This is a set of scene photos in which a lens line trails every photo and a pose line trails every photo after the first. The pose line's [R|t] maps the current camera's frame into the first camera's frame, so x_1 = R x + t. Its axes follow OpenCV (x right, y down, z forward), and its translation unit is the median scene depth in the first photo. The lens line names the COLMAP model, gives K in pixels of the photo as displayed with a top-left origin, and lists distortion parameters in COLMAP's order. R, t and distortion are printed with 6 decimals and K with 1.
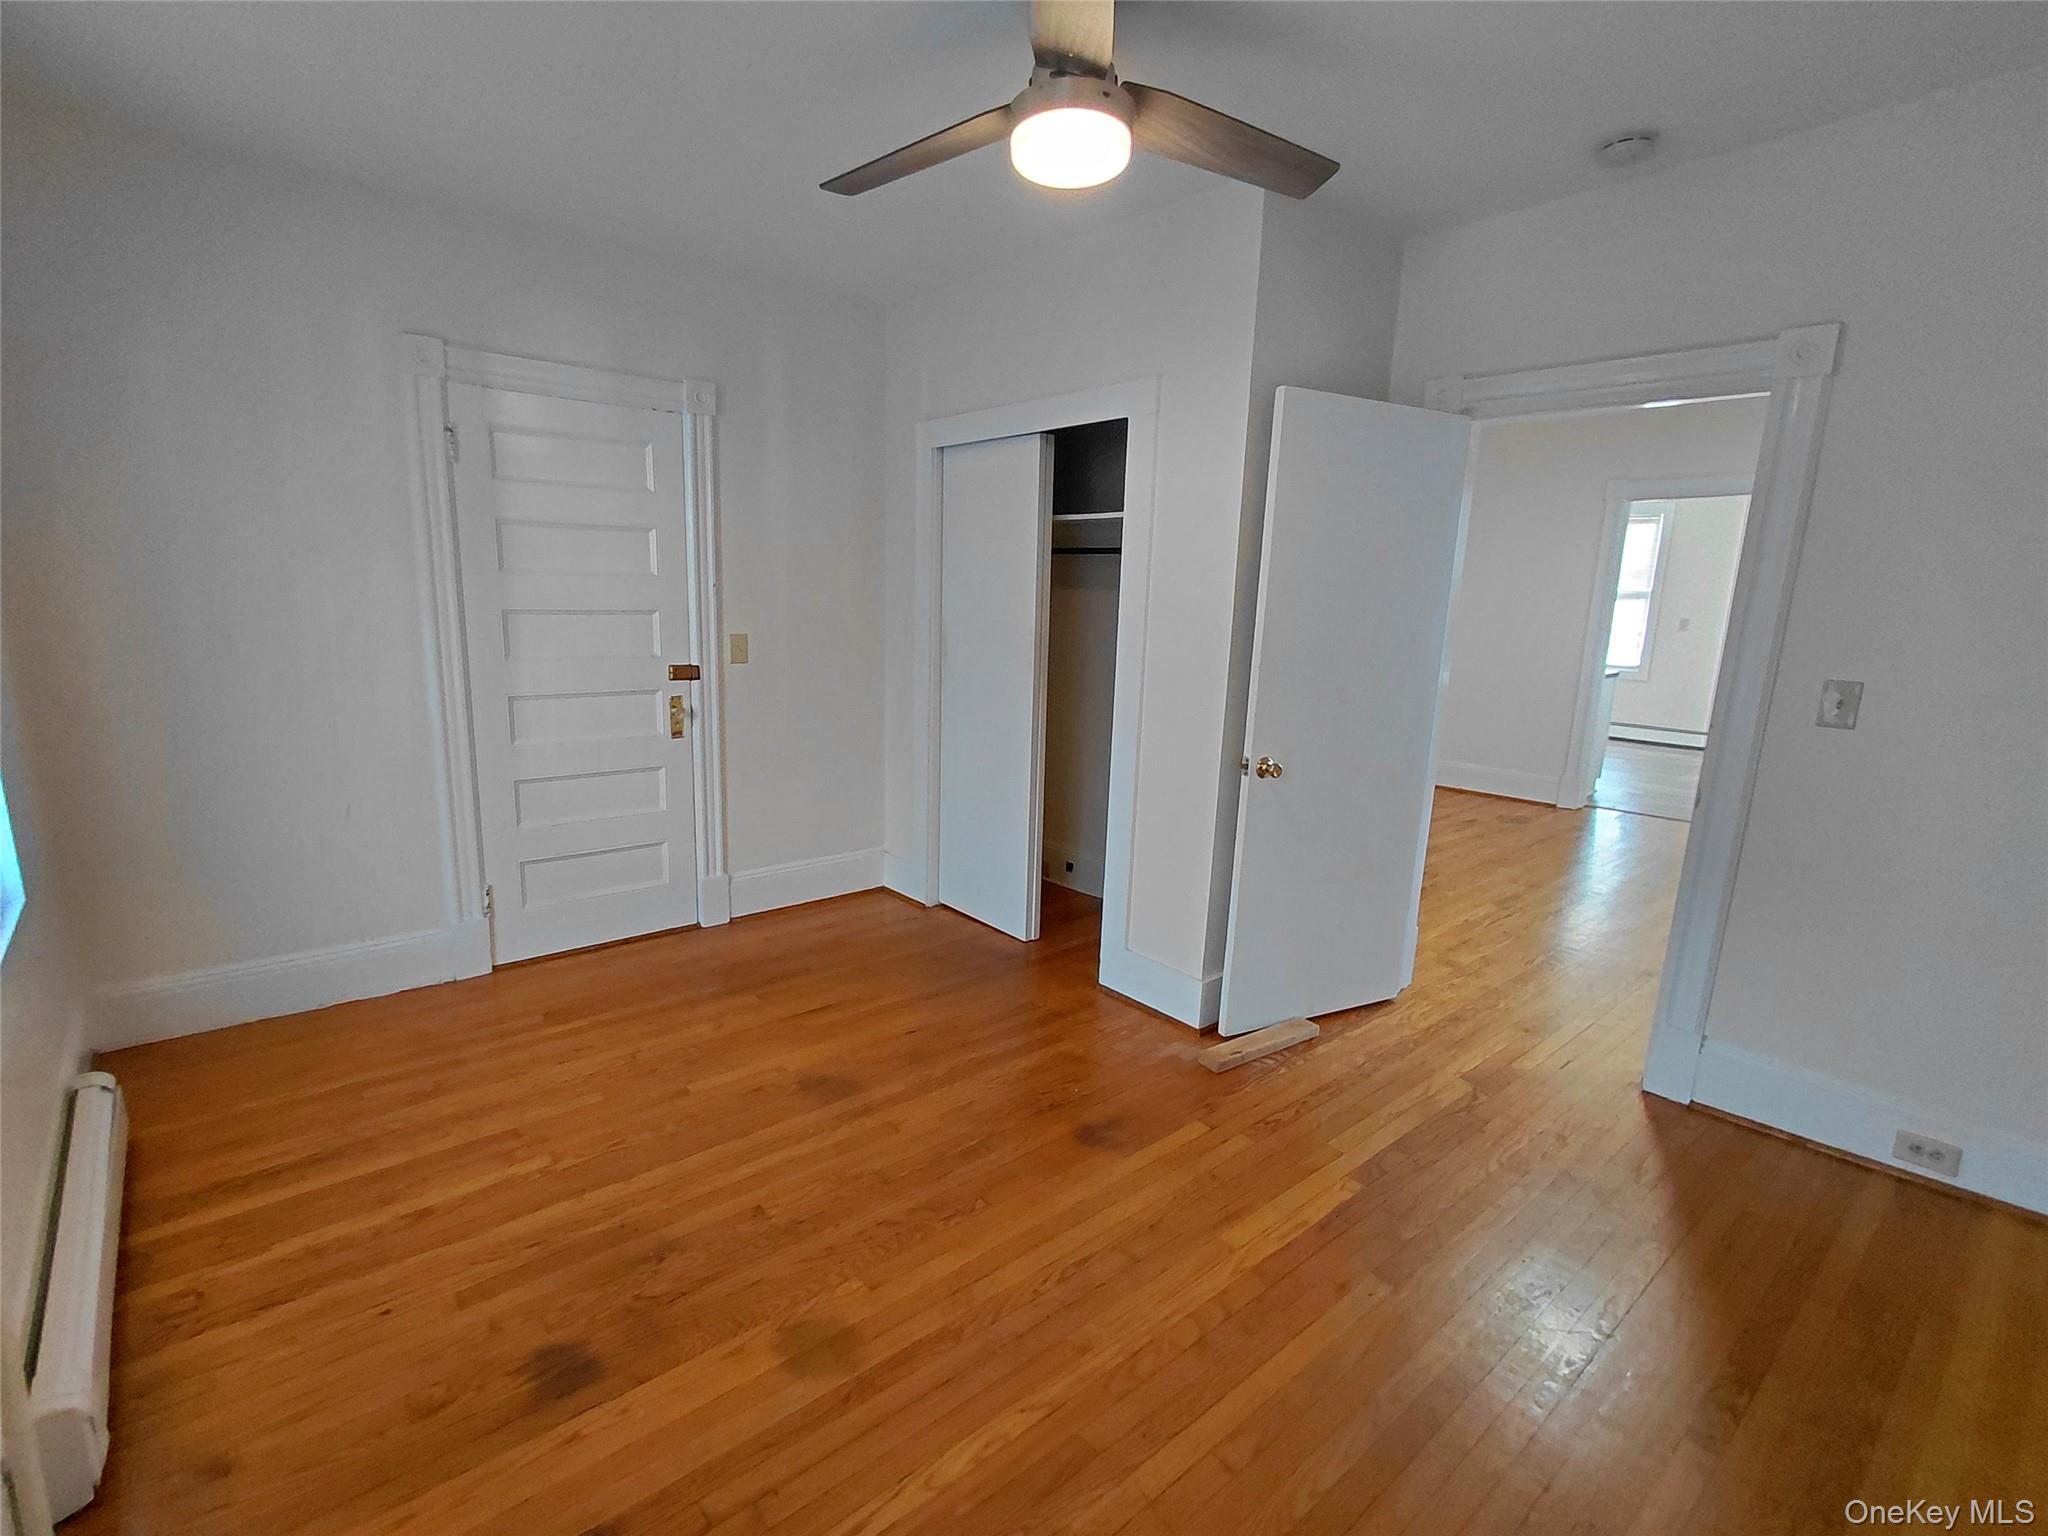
lens RADIAL K [[937.7, 0, 993.5], [0, 937.7, 769.7], [0, 0, 1]] dist [-0.001411, -0.008320]
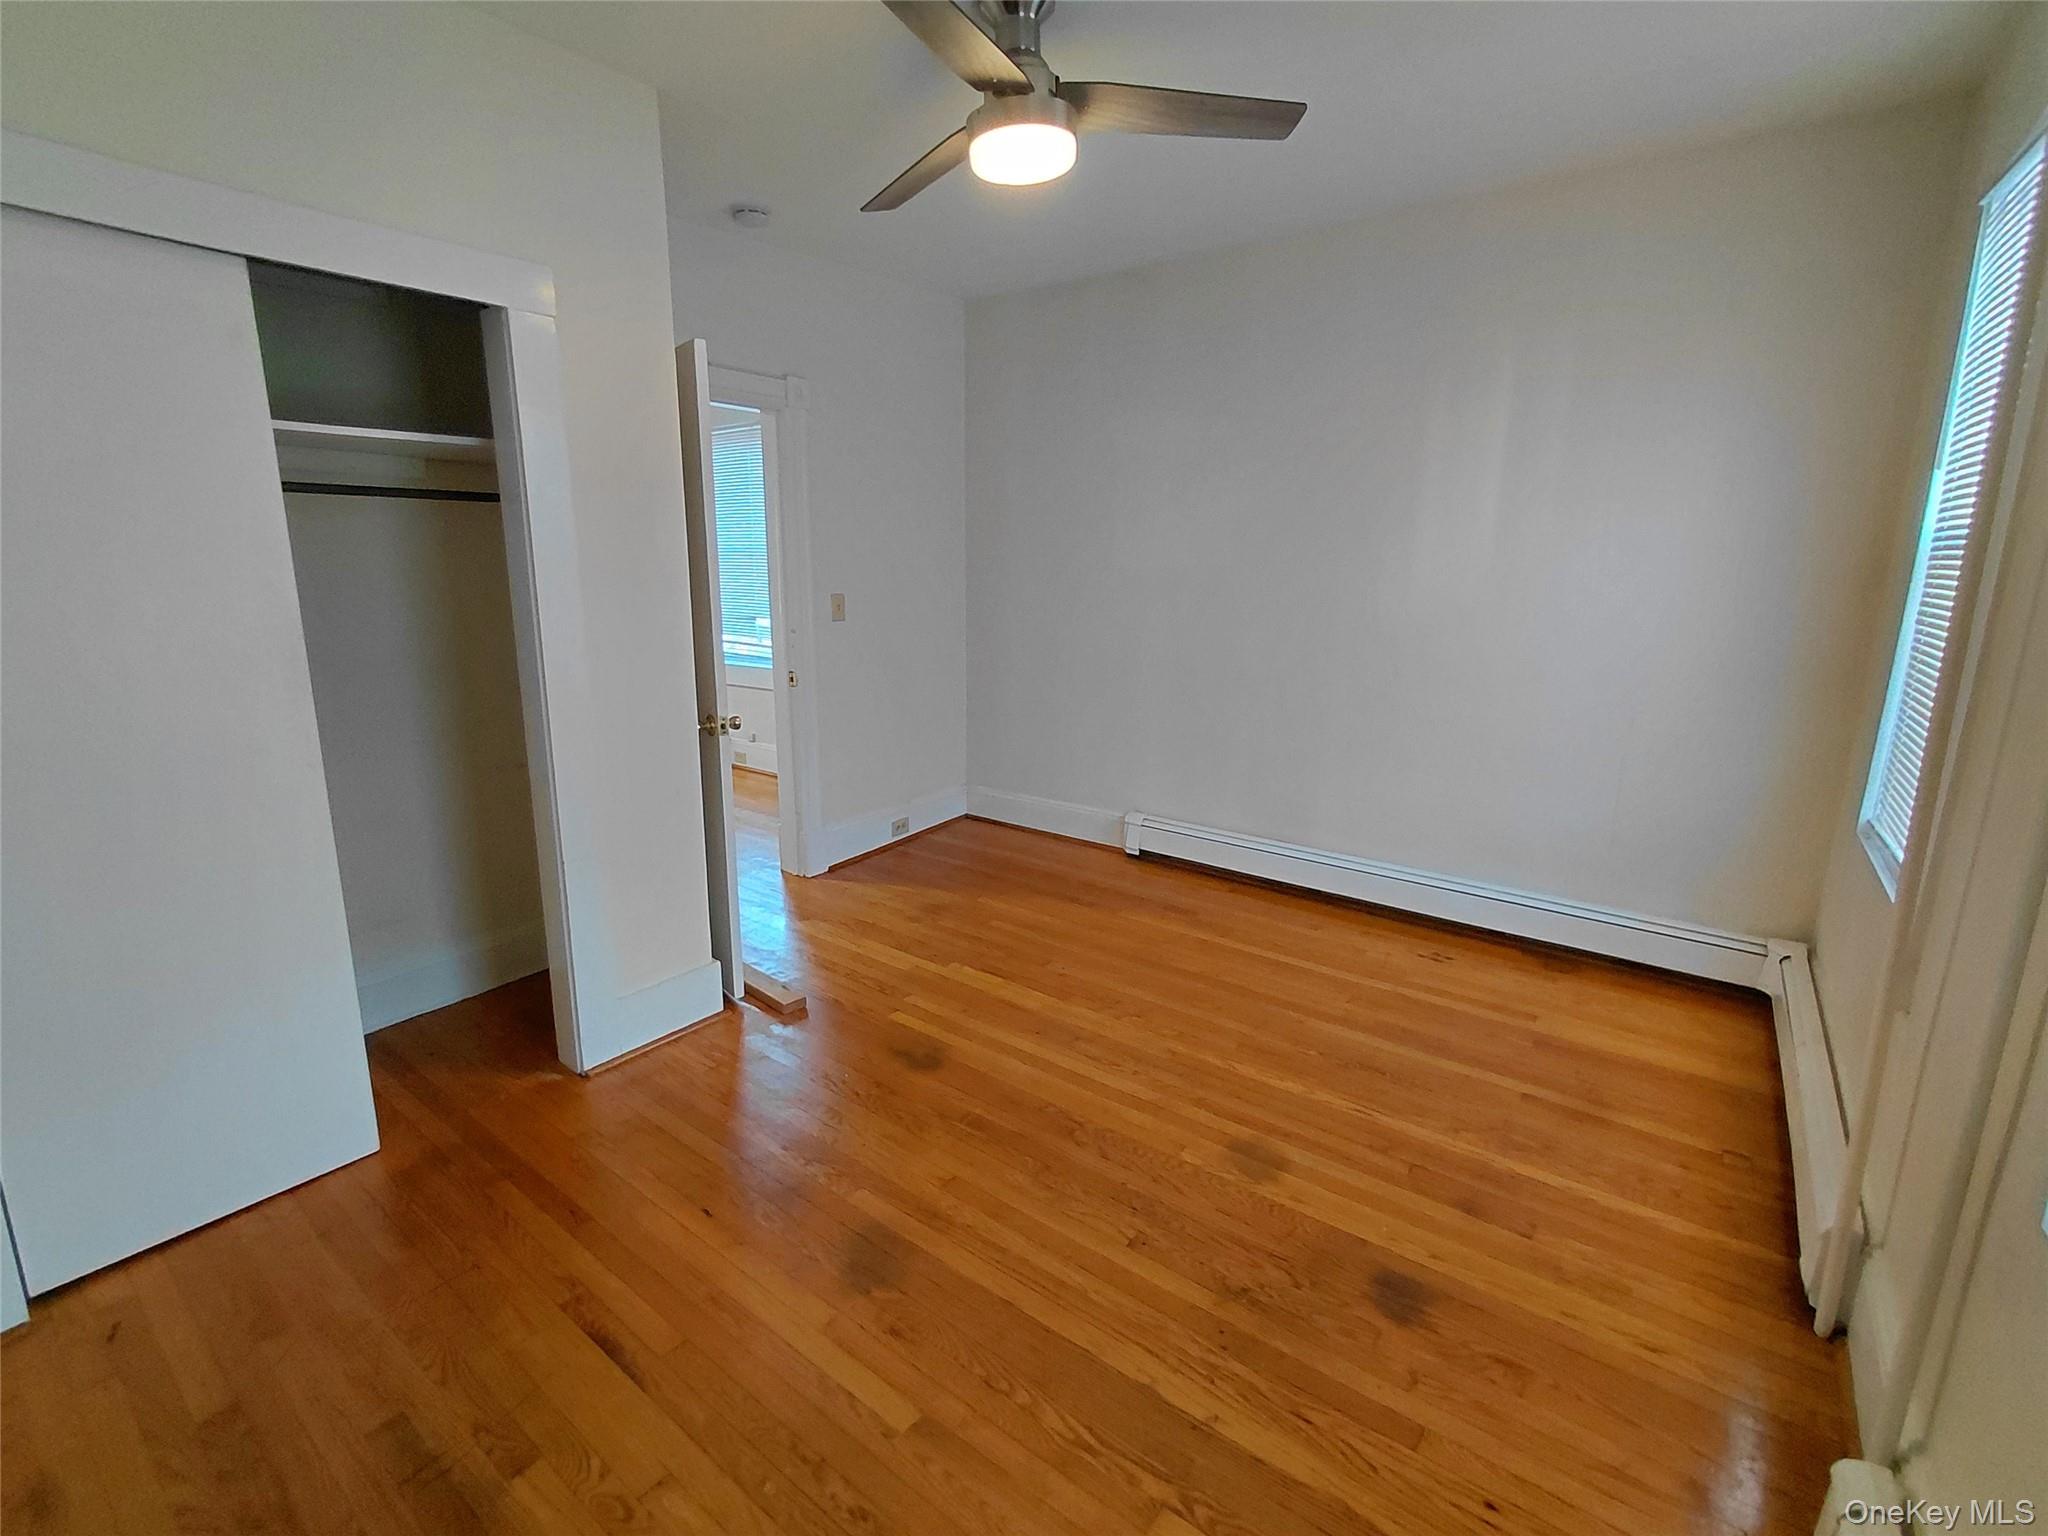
lens RADIAL K [[937.7, 0, 993.5], [0, 937.7, 769.7], [0, 0, 1]] dist [-0.001411, -0.008320]
pose [[-0.211043, -0.240267, 0.947488, -0.997196], [0.186269, 0.941672, 0.280281, -0.249639], [-0.959565, 0.235639, -0.153979, 1.190827]]
